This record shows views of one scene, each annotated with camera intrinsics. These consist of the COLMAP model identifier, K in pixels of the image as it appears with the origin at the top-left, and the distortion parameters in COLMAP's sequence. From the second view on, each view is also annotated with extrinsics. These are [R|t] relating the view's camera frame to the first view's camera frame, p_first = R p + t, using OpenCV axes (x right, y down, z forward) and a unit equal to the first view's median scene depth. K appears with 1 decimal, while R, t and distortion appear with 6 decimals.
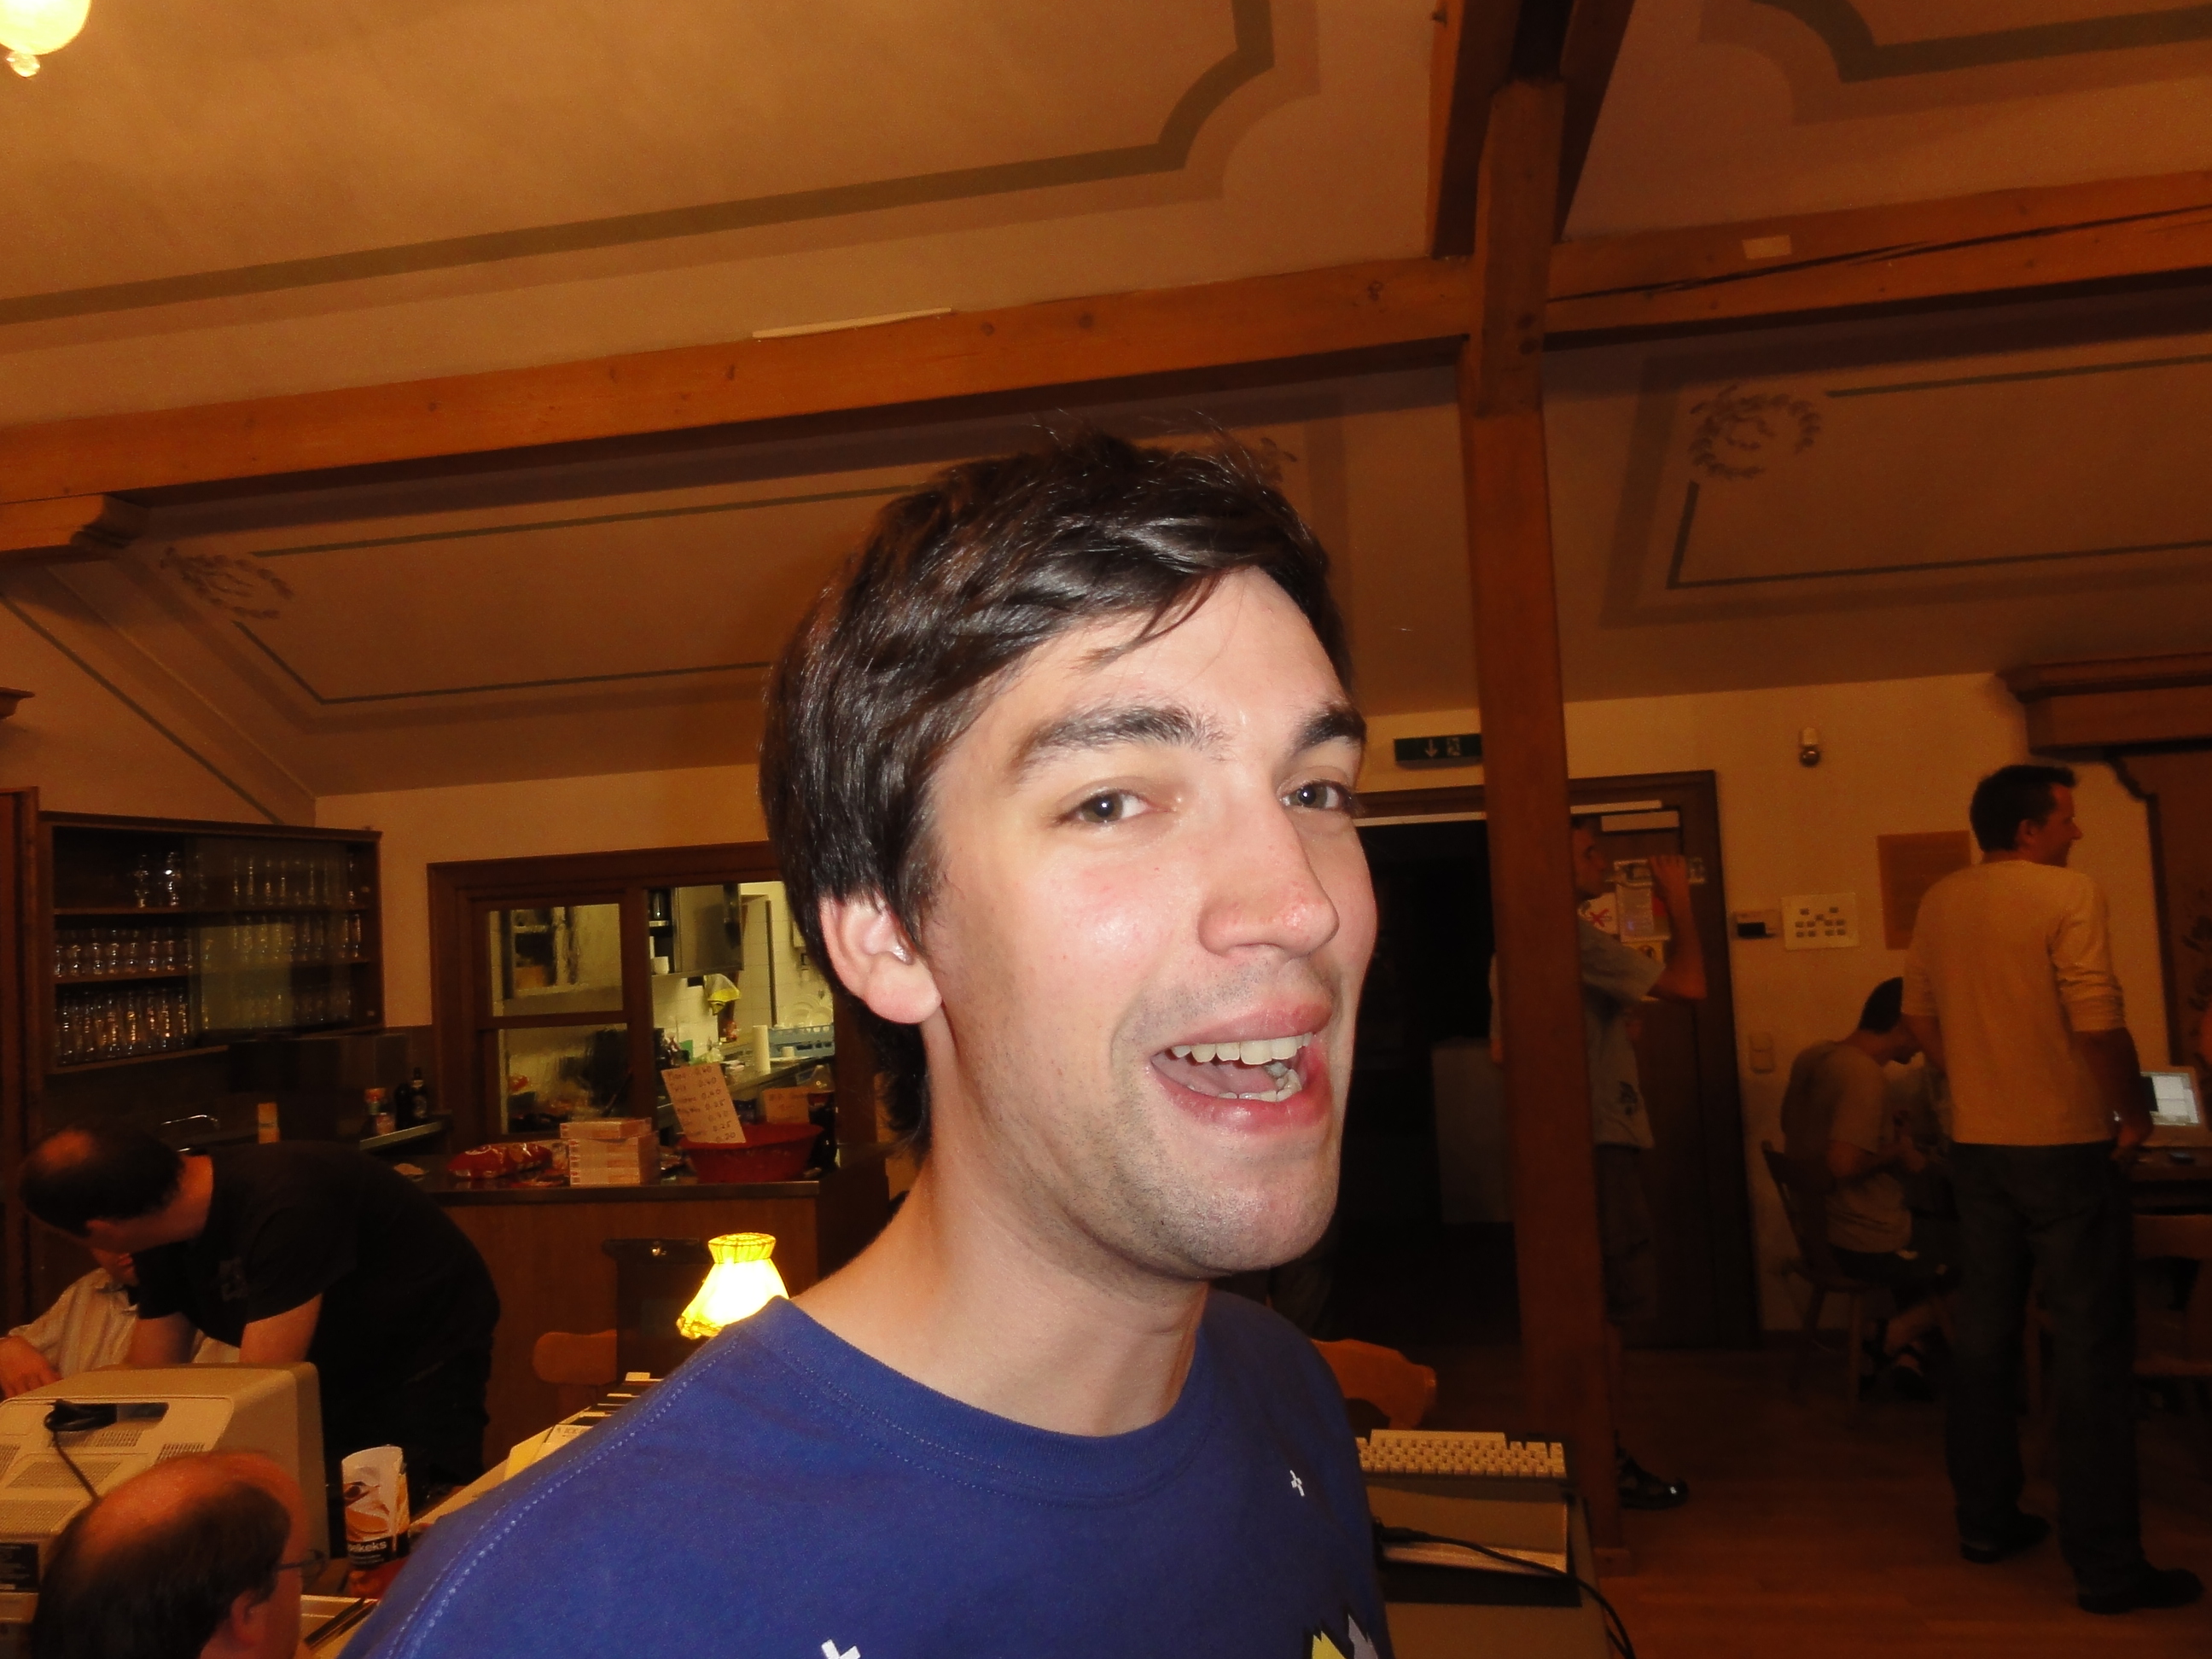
lens RADIAL K [[1564.2, 0, 1106.5], [0, 1564.2, 823.2], [0, 0, 1]] dist [0.004602, -0.001412]
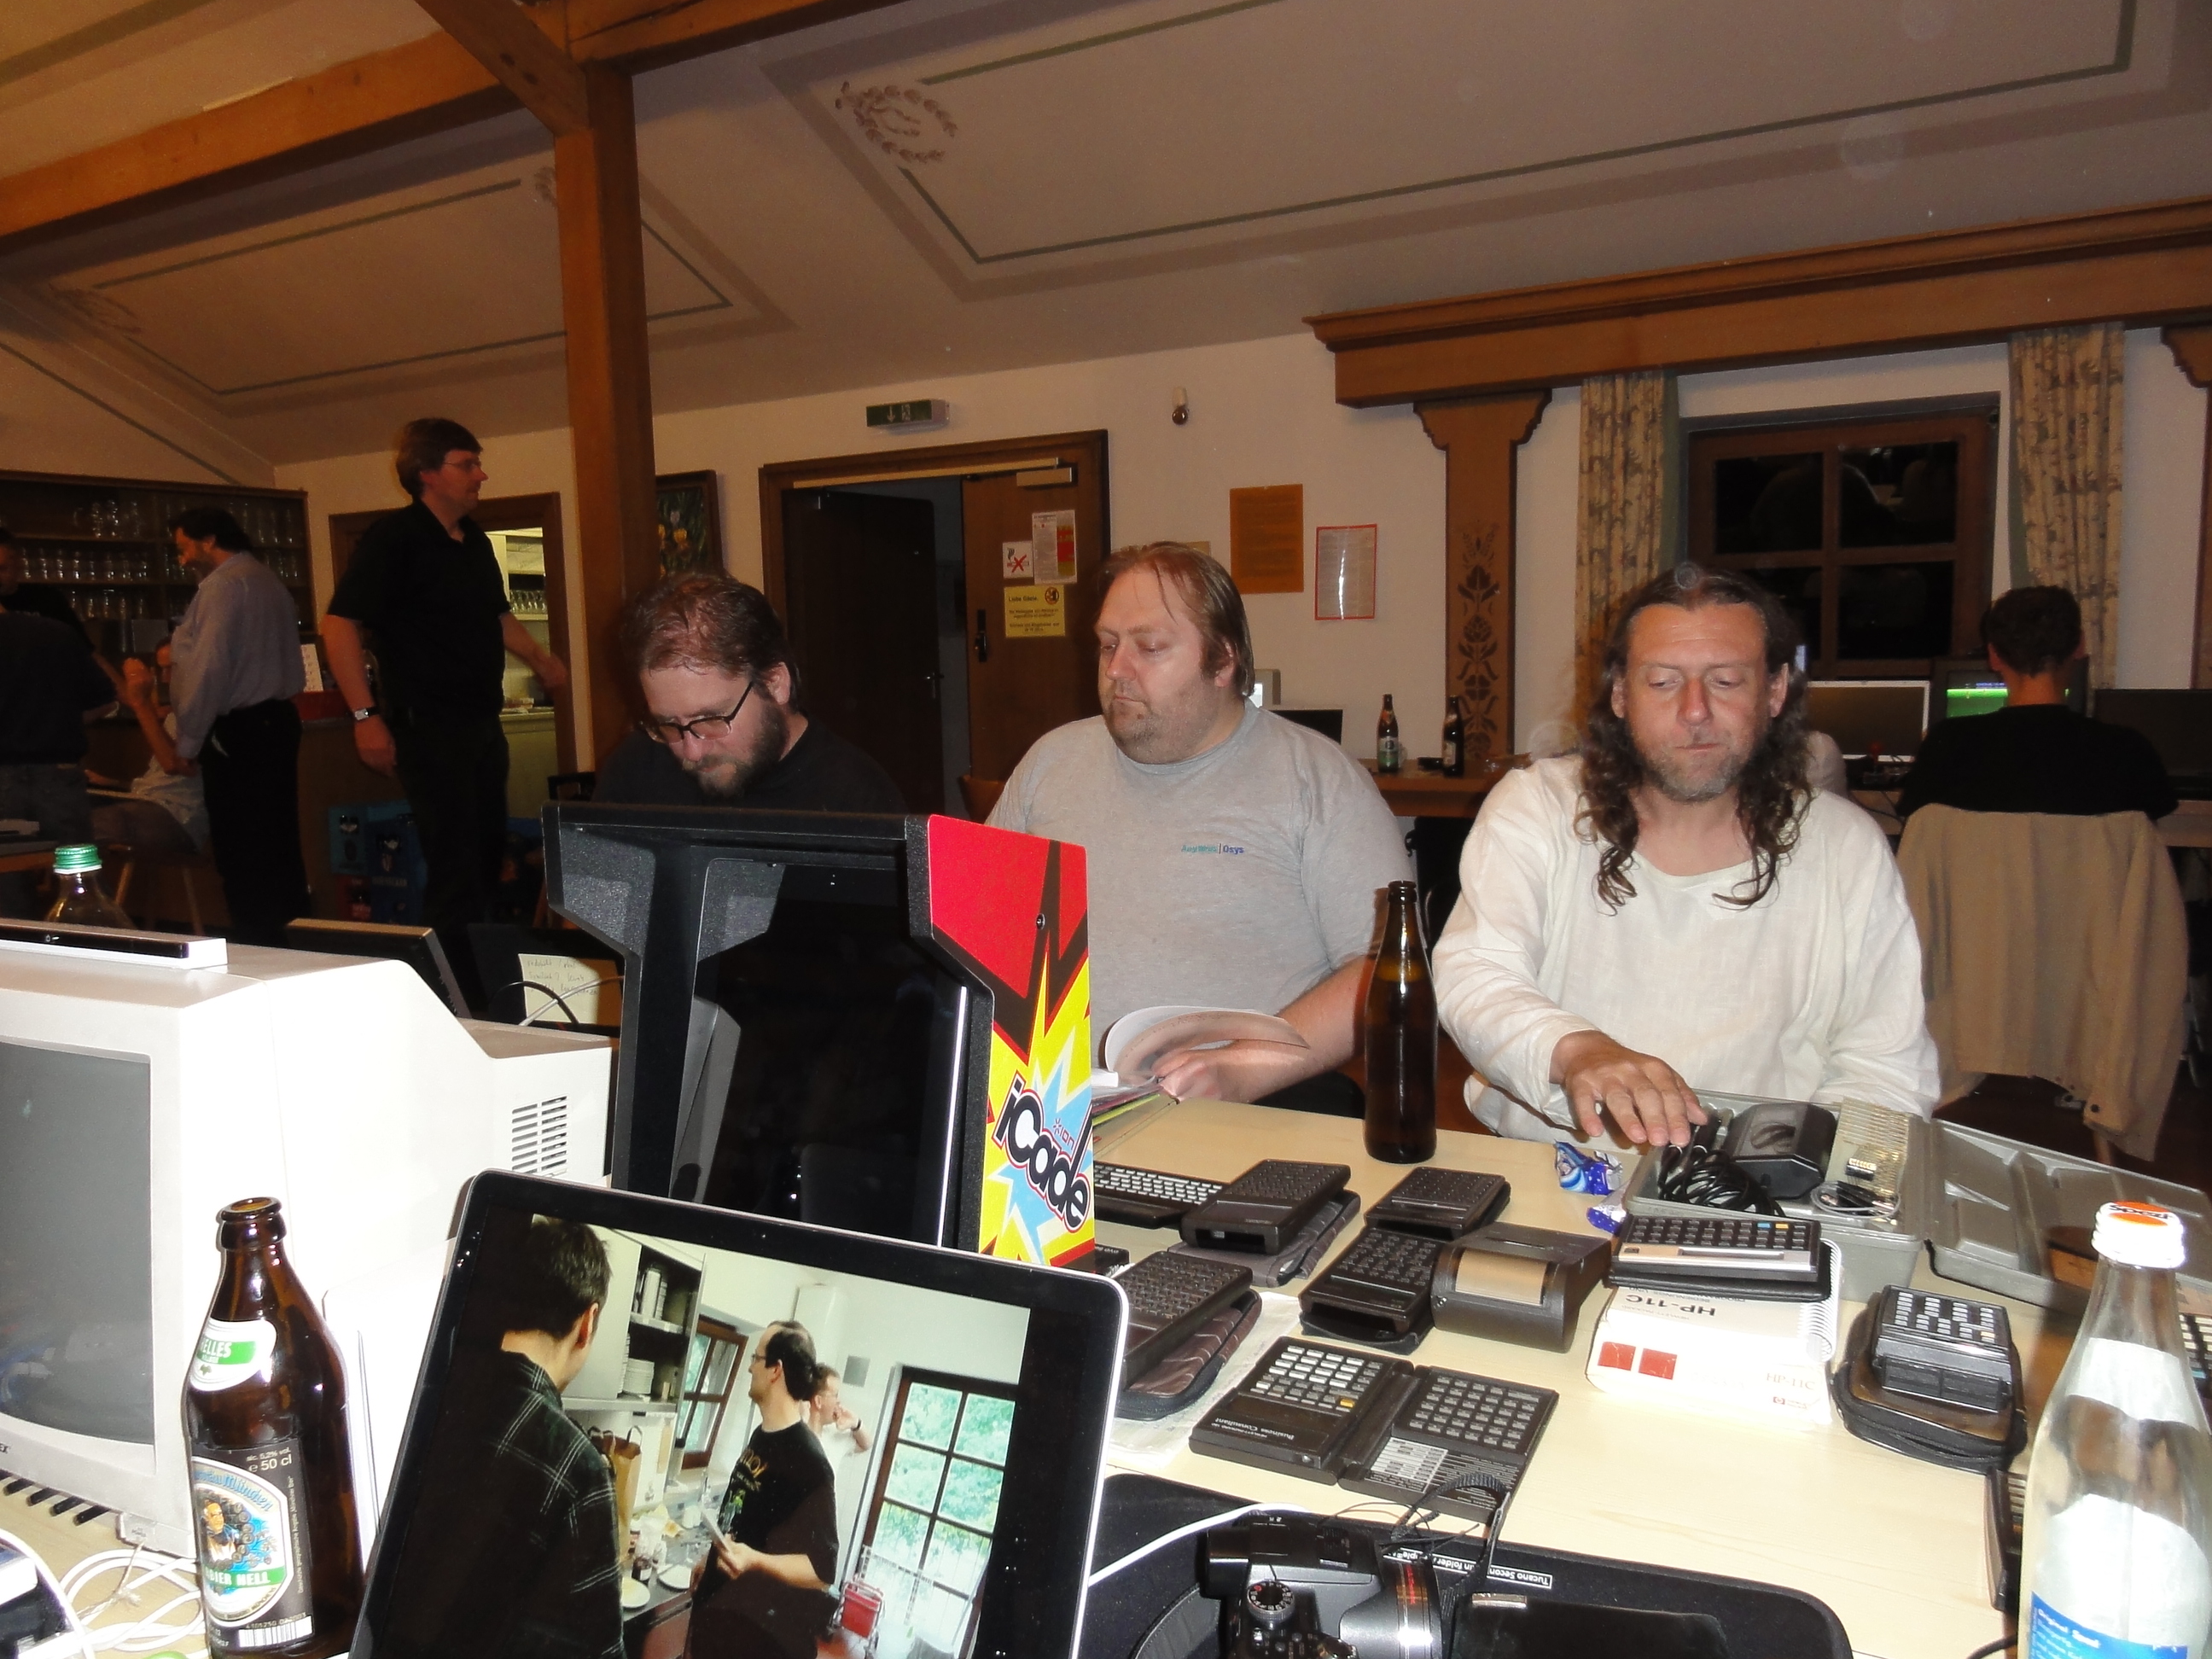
lens RADIAL K [[1564.2, 0, 1057.0], [0, 1564.2, 837.6], [0, 0, 1]] dist [0.004602, -0.001412]
pose [[0.933648, 0.076854, -0.349850, 0.768890], [-0.004079, 0.978928, 0.204163, 0.023426], [0.358169, -0.189189, 0.914288, -0.084237]]
